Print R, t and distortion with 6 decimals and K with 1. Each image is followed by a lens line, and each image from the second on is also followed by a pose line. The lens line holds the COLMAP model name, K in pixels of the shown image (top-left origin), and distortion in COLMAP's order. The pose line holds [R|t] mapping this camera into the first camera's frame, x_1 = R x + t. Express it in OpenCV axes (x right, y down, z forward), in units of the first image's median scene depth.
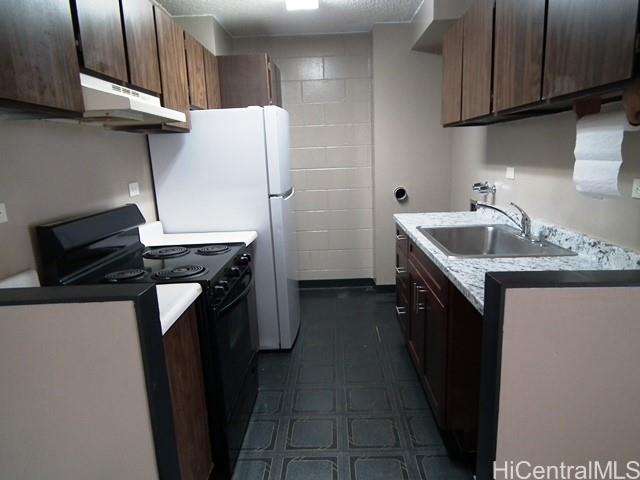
lens RADIAL K [[431.3, 0, 324.9], [0, 431.3, 240.5], [0, 0, 1]] dist [0.026104, 0.001793]
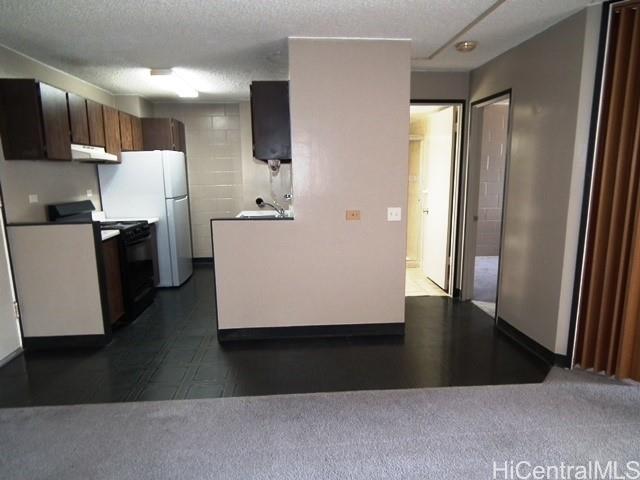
lens RADIAL K [[431.3, 0, 315.0], [0, 431.3, 241.4], [0, 0, 1]] dist [0.026104, 0.001793]
pose [[0.996165, 0.009562, 0.086967, 0.385934], [-0.006114, 0.999188, -0.039836, 0.164090], [-0.087277, 0.039152, 0.995414, -0.982999]]
